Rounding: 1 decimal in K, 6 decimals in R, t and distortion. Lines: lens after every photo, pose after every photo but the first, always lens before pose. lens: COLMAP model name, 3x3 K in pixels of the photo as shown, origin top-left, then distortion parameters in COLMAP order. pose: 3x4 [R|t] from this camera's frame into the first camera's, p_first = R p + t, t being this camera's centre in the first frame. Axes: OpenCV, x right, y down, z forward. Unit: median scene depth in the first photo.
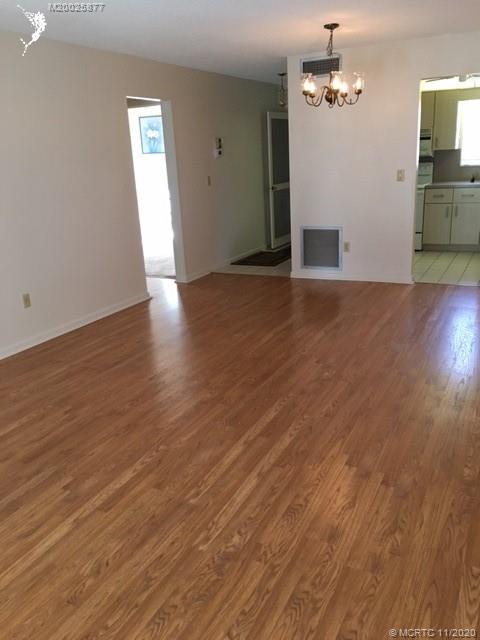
lens RADIAL K [[546.7, 0, 239.4], [0, 546.7, 319.0], [0, 0, 1]] dist [0.069281, -0.101128]
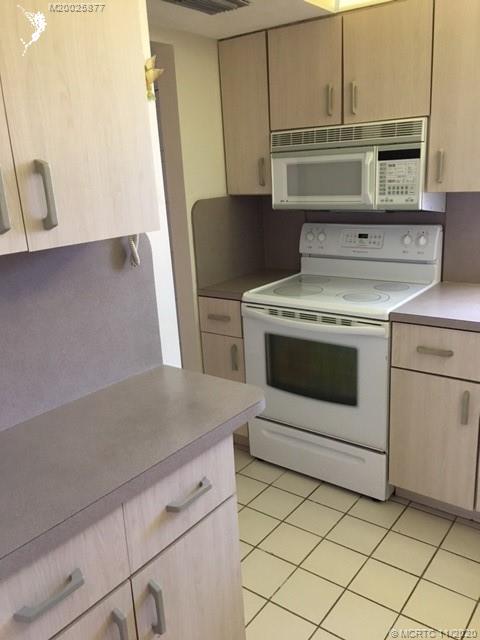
lens RADIAL K [[546.7, 0, 242.0], [0, 546.7, 319.6], [0, 0, 1]] dist [0.069281, -0.101128]
pose [[0.983147, 0.040079, -0.178370, 0.348740], [-0.043826, 0.998892, -0.017119, -0.256657], [0.177486, 0.024647, 0.983815, 0.776749]]
